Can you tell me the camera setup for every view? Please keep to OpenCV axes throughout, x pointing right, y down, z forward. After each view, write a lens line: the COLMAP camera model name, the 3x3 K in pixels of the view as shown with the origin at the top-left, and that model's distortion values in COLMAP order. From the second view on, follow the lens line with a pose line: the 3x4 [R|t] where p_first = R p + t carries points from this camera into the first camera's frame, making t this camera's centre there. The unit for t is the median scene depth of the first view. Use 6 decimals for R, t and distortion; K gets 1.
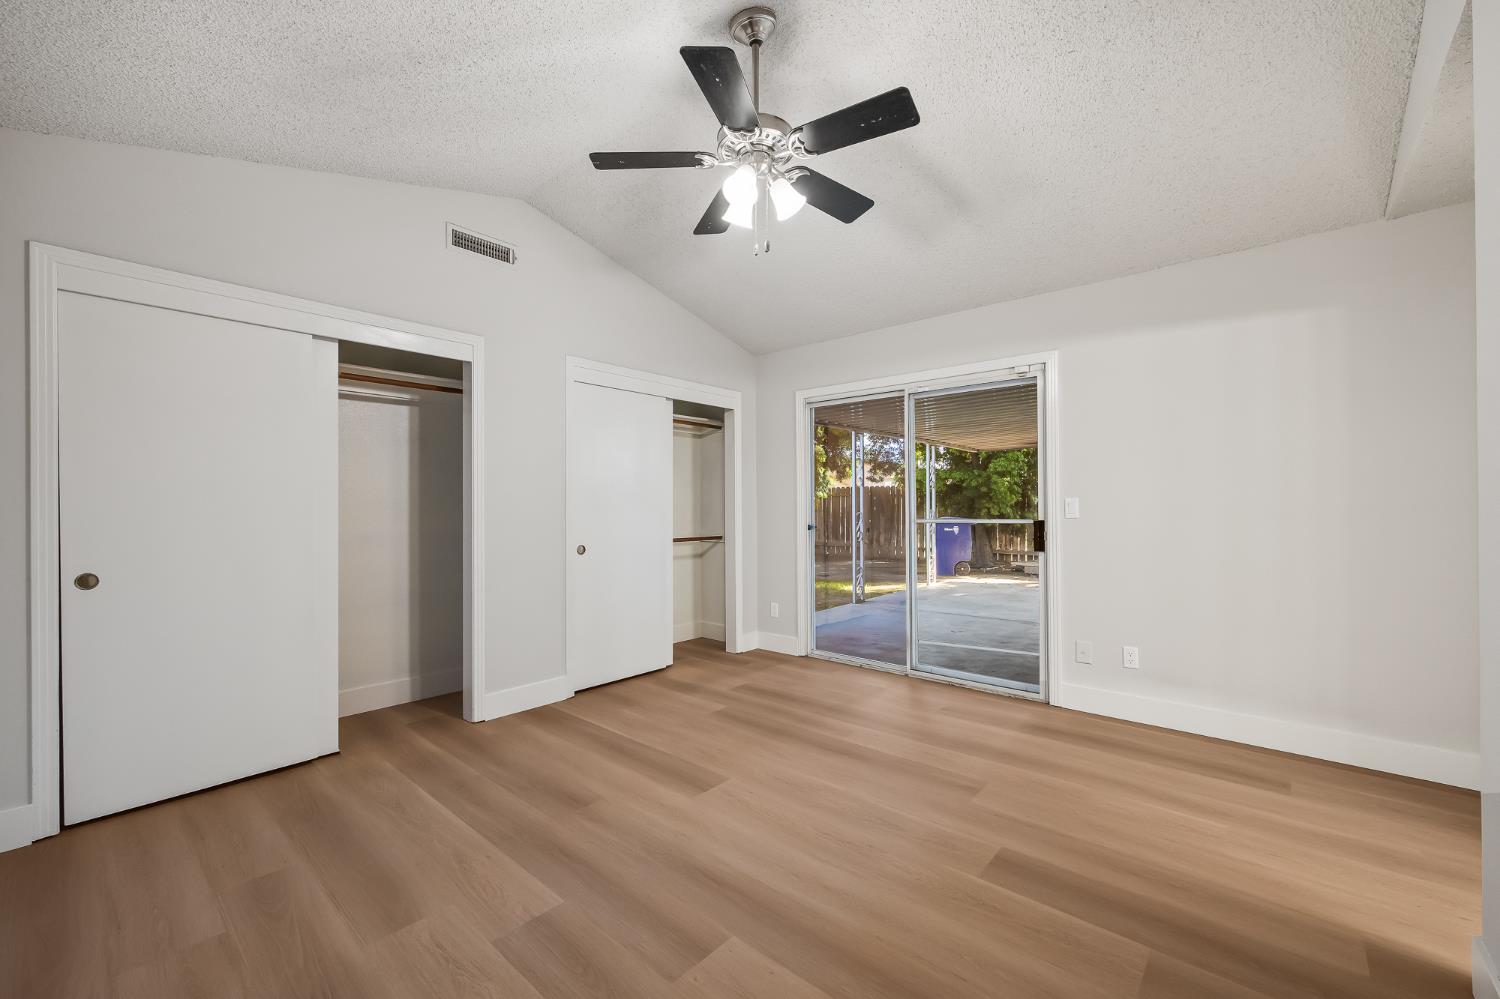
lens RADIAL K [[608.3, 0, 751.0], [0, 608.3, 507.2], [0, 0, 1]] dist [0.000763, 0.000917]
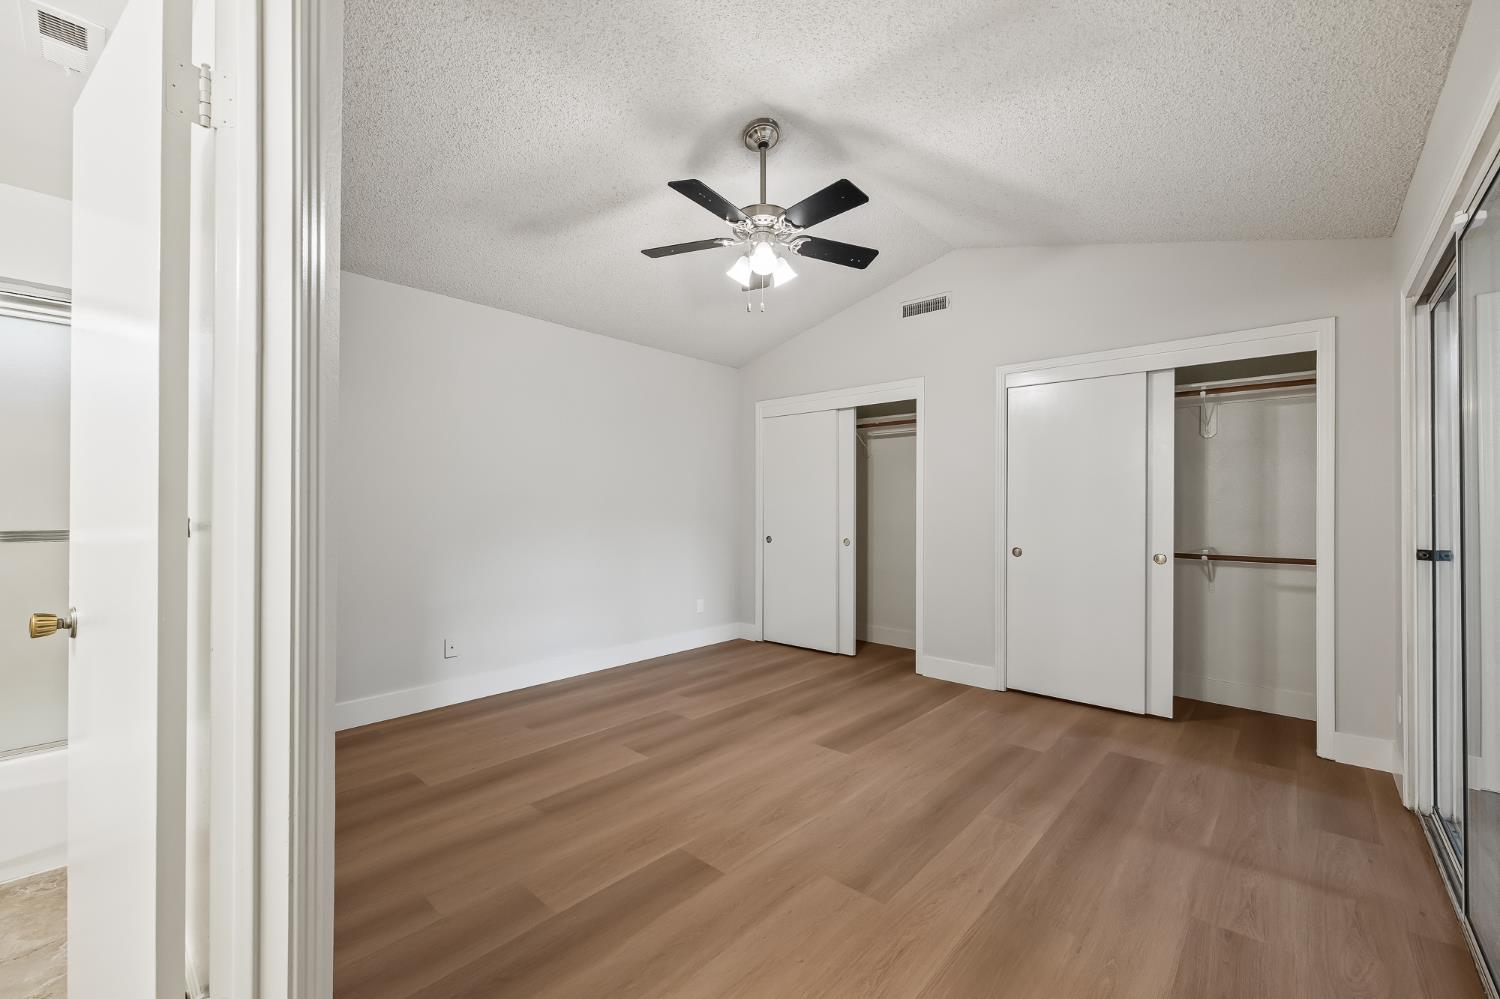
lens RADIAL K [[608.3, 0, 757.0], [0, 608.3, 498.5], [0, 0, 1]] dist [0.000763, 0.000917]
pose [[-0.009657, -0.009849, -0.999905, 0.933422], [-0.004895, 0.999940, -0.009802, -0.007129], [0.999941, 0.004800, -0.009705, 0.727440]]
